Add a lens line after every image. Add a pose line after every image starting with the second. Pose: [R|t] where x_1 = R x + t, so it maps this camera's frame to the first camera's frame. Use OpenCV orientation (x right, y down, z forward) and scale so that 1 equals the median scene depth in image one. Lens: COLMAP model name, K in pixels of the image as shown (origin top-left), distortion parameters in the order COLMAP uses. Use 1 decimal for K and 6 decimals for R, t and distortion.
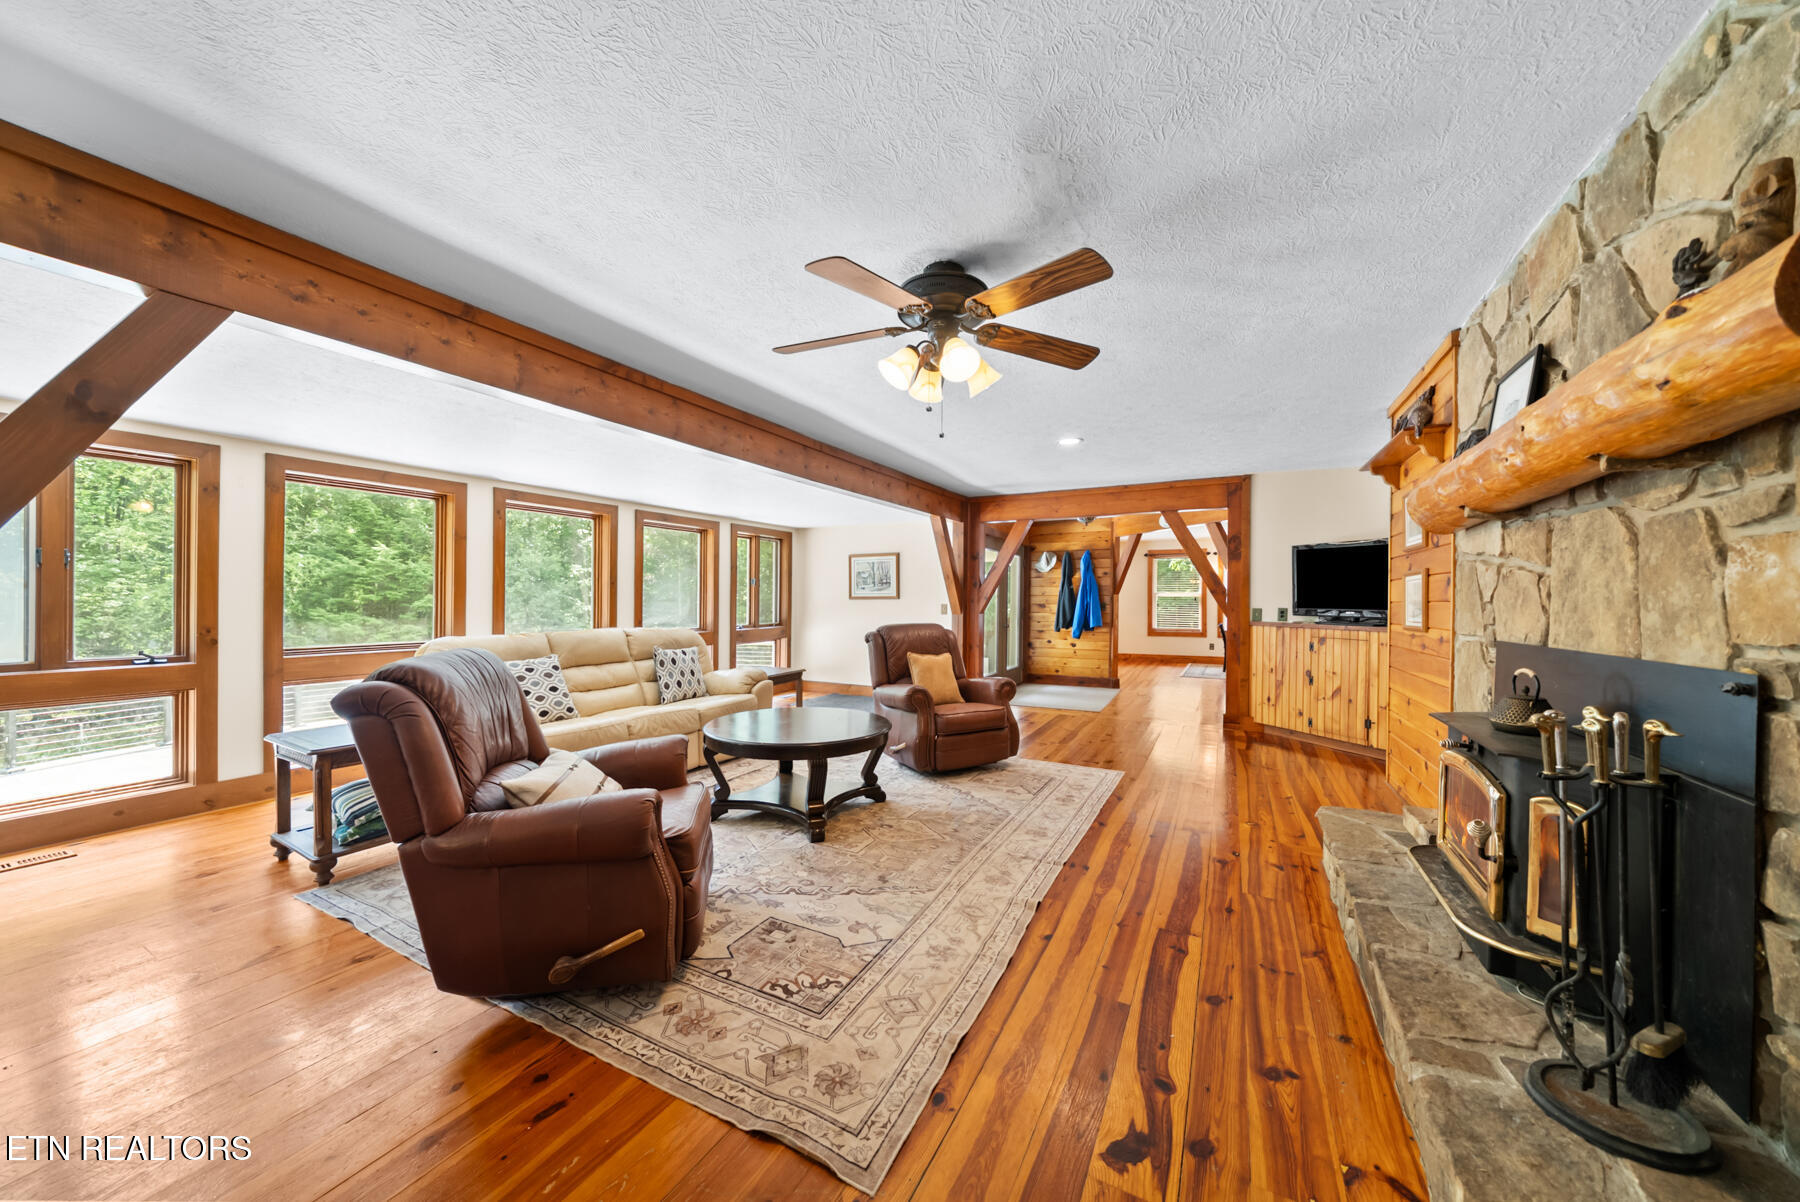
lens RADIAL K [[619.3, 0, 895.2], [0, 619.3, 596.0], [0, 0, 1]] dist [-0.004898, 0.000277]
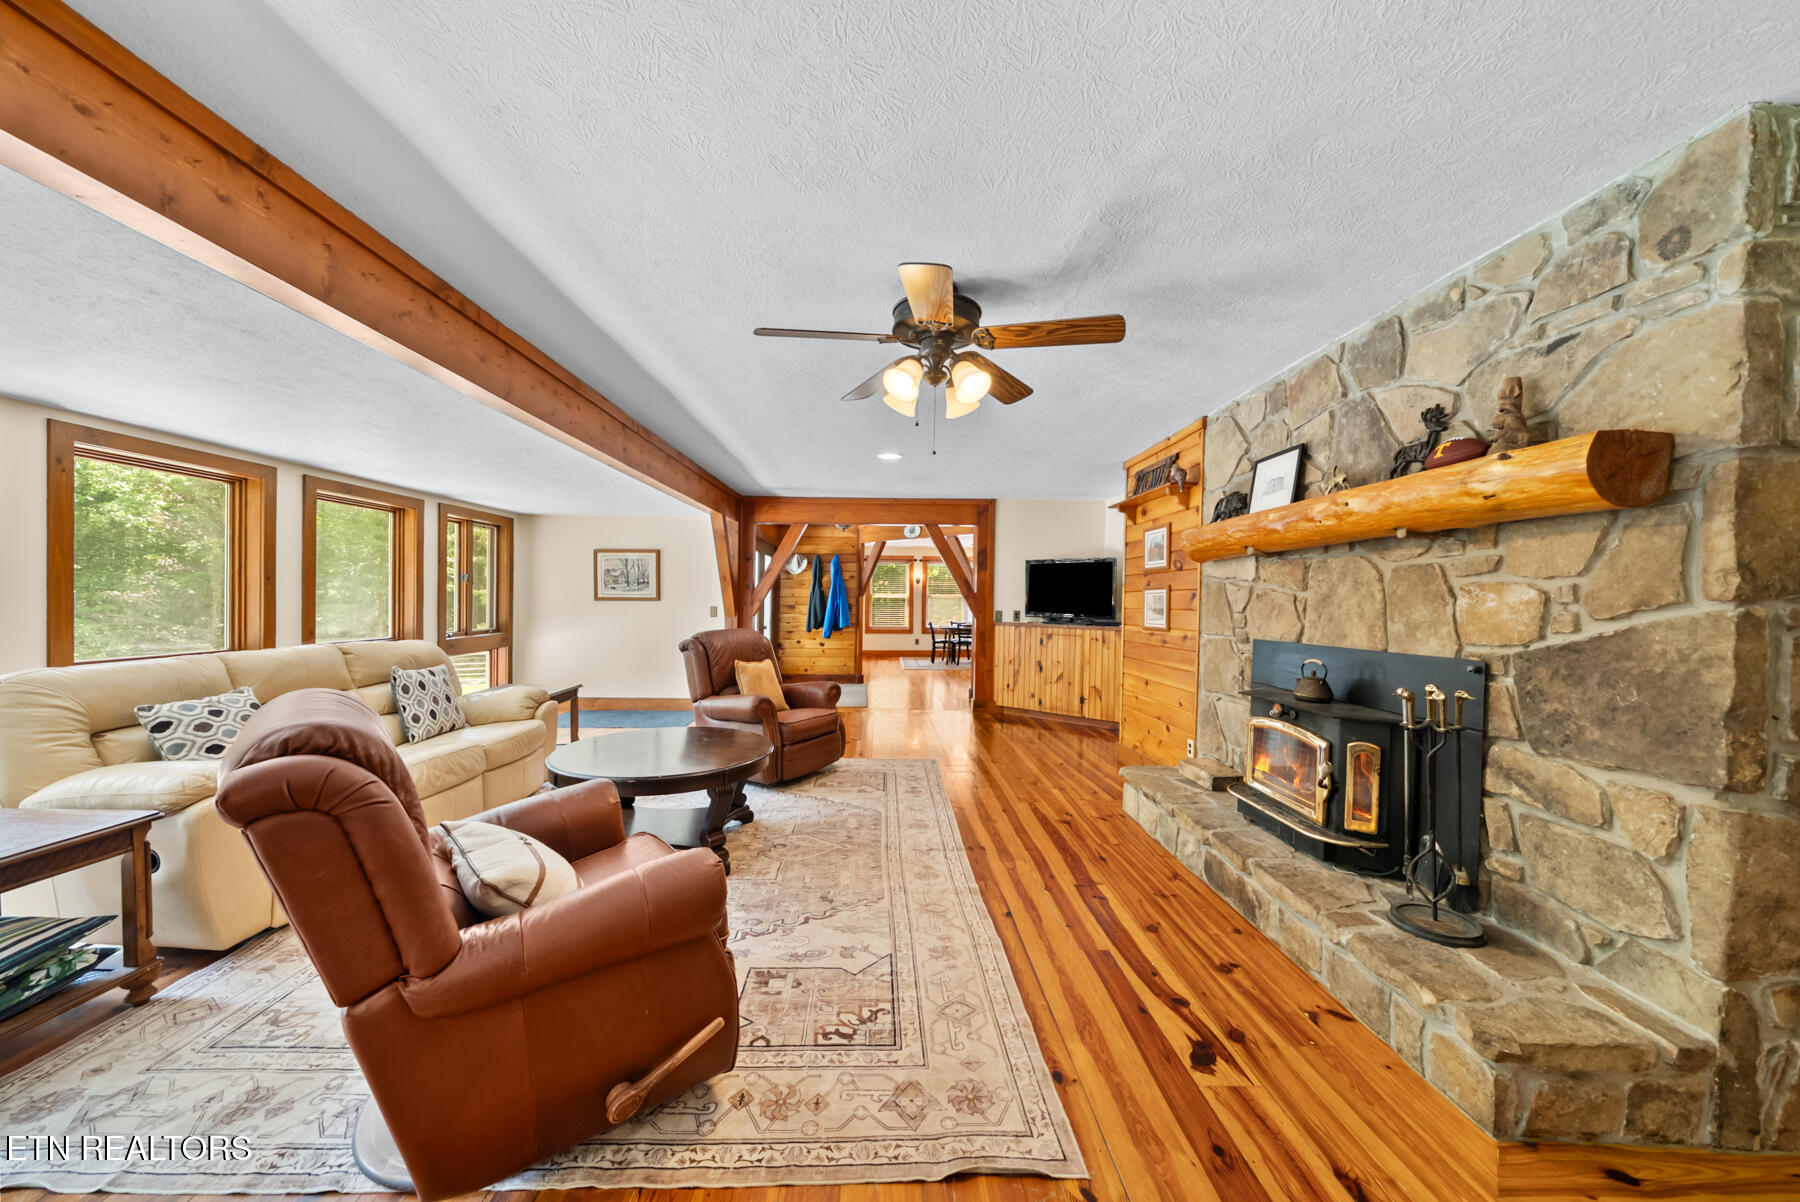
lens RADIAL K [[619.3, 0, 890.9], [0, 619.3, 604.7], [0, 0, 1]] dist [-0.004898, 0.000277]
pose [[0.872875, 0.001504, 0.487942, -0.464175], [-0.010528, 0.999821, 0.015751, -0.021790], [-0.487830, -0.018885, 0.872734, 0.132853]]
